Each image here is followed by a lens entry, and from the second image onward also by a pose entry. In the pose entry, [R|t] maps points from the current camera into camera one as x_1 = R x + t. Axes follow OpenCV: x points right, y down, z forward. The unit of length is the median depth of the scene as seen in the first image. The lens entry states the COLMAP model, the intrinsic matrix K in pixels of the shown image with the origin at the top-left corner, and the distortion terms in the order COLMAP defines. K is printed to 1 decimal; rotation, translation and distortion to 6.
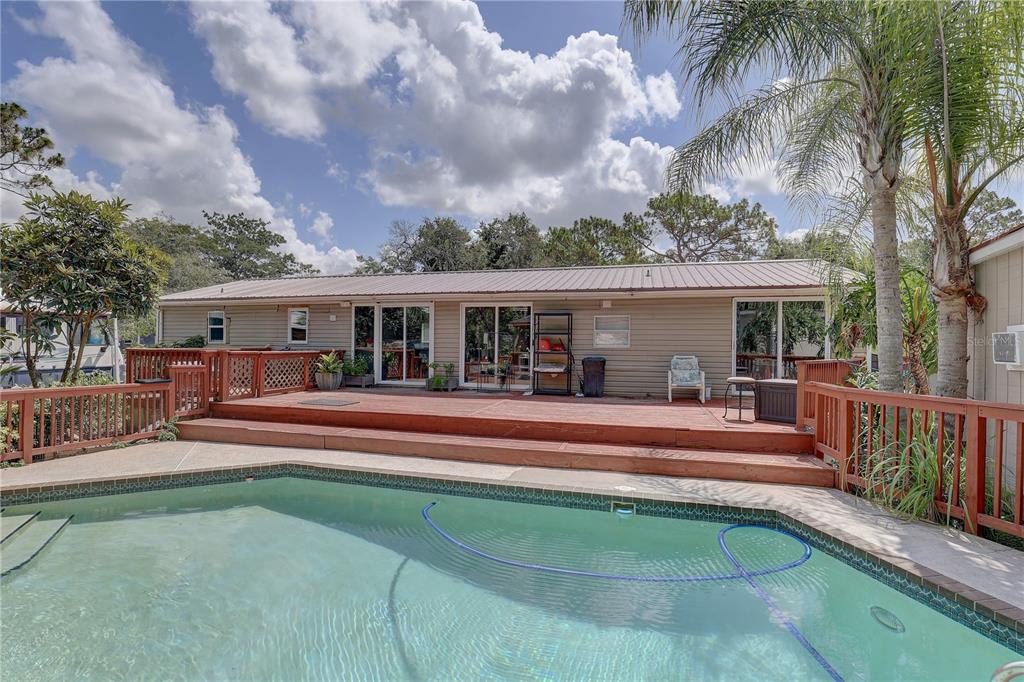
lens RADIAL K [[470.0, 0, 510.8], [0, 470.0, 342.4], [0, 0, 1]] dist [-0.033598, 0.005948]
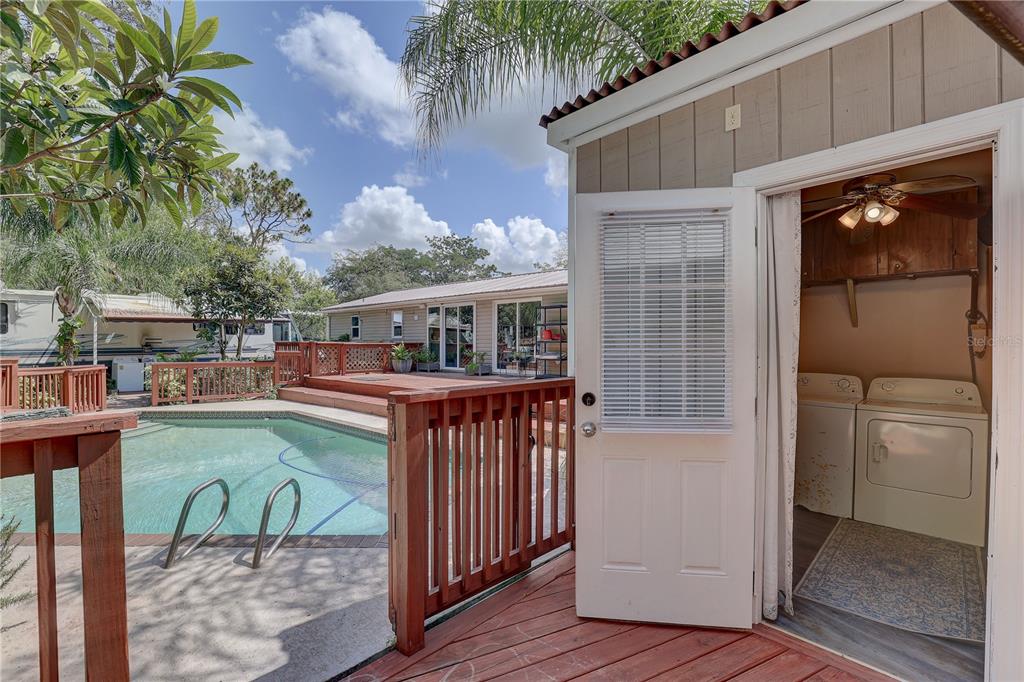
lens RADIAL K [[470.0, 0, 519.1], [0, 470.0, 342.8], [0, 0, 1]] dist [-0.033598, 0.005948]
pose [[0.896867, -0.010928, -0.442166, 0.469716], [0.010973, 0.999937, -0.002455, 0.024590], [0.442165, -0.002650, 0.896930, -0.023654]]
